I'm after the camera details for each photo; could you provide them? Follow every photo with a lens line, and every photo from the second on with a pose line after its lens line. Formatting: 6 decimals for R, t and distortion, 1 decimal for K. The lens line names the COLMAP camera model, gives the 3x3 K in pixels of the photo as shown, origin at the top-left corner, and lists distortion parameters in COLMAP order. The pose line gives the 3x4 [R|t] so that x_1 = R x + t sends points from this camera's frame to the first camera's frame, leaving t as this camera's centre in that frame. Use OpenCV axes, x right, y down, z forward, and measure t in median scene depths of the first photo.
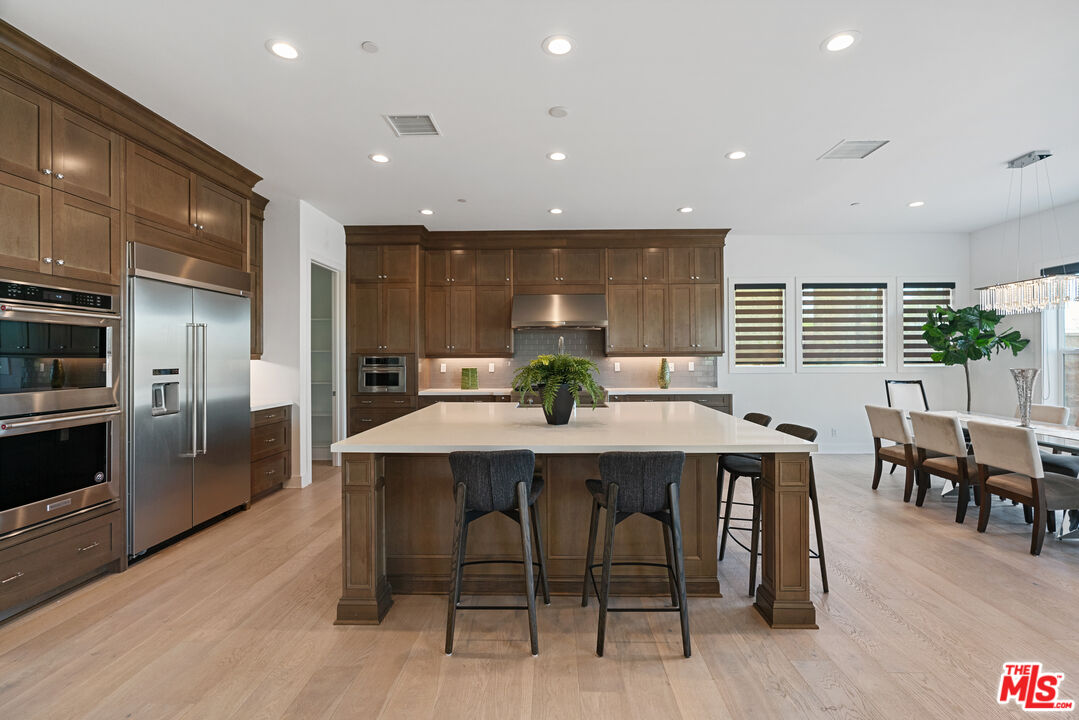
lens RADIAL K [[481.0, 0, 550.9], [0, 481.0, 355.0], [0, 0, 1]] dist [-0.000157, 0.000138]
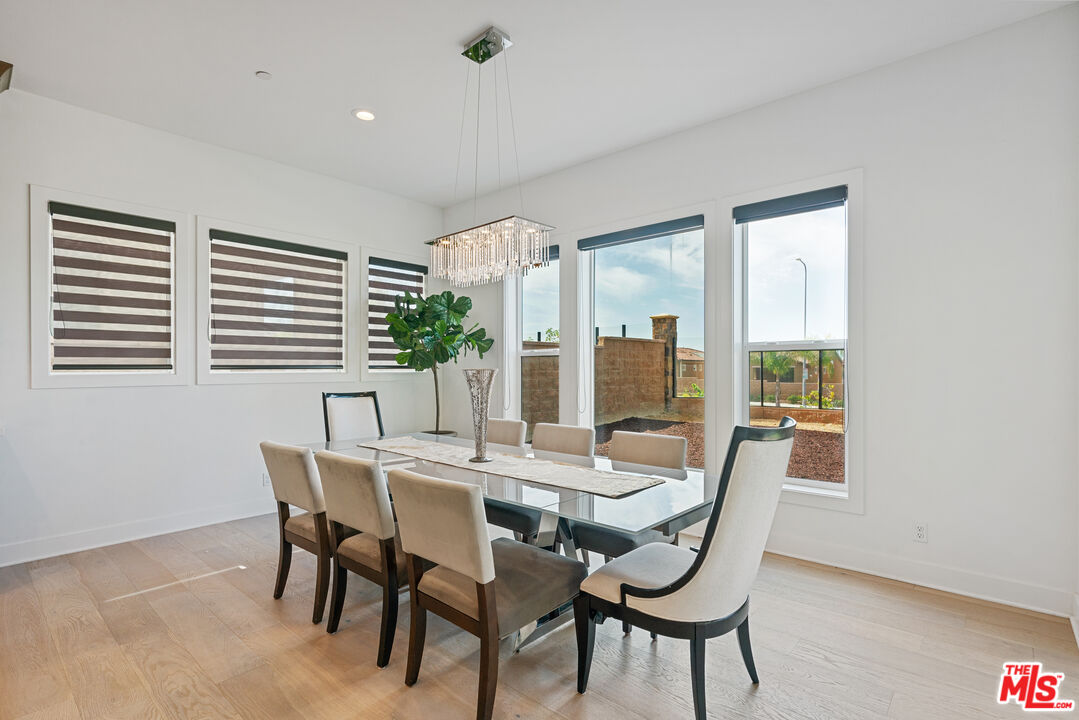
lens RADIAL K [[520.1, 0, 539.2], [0, 520.1, 365.9], [0, 0, 1]] dist [-0.001488, -0.000299]
pose [[0.657548, 0.007662, 0.753374, 0.345444], [-0.003272, 0.999968, -0.007314, 0.020041], [-0.753406, 0.002344, 0.657552, 0.325618]]
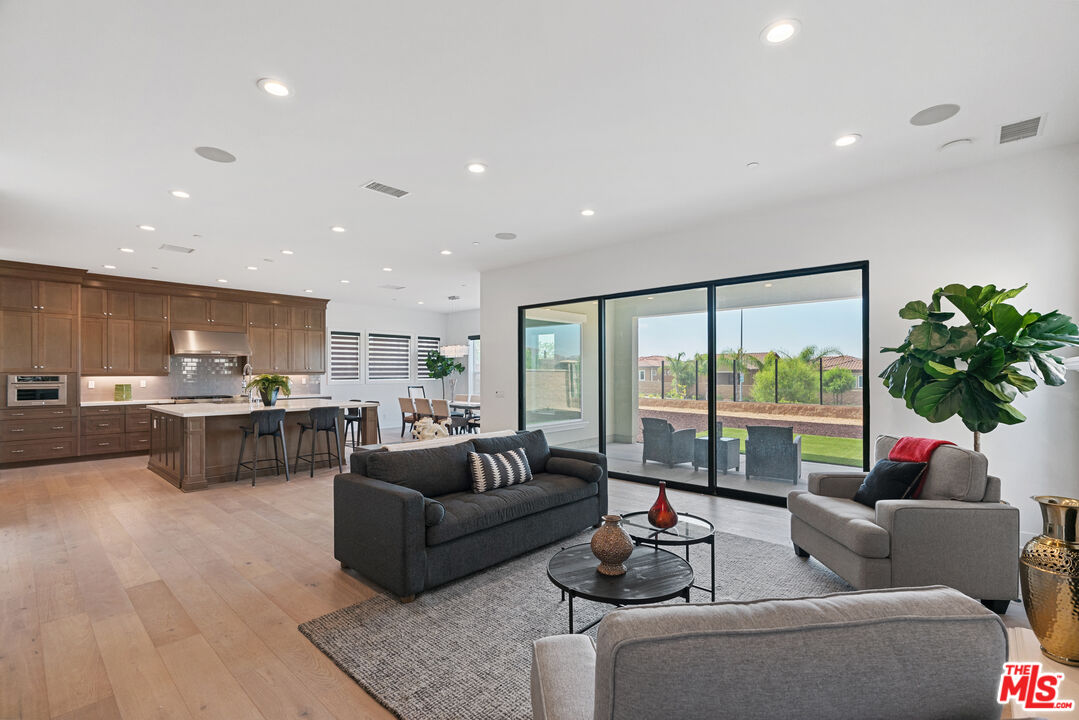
lens RADIAL K [[485.7, 0, 543.1], [0, 485.7, 367.0], [0, 0, 1]] dist [-0.002716, -0.000253]
pose [[0.661628, 0.010663, 0.749757, -0.423185], [0.000421, 0.999893, -0.014592, 0.000856], [-0.749833, 0.009970, 0.661553, -0.715047]]
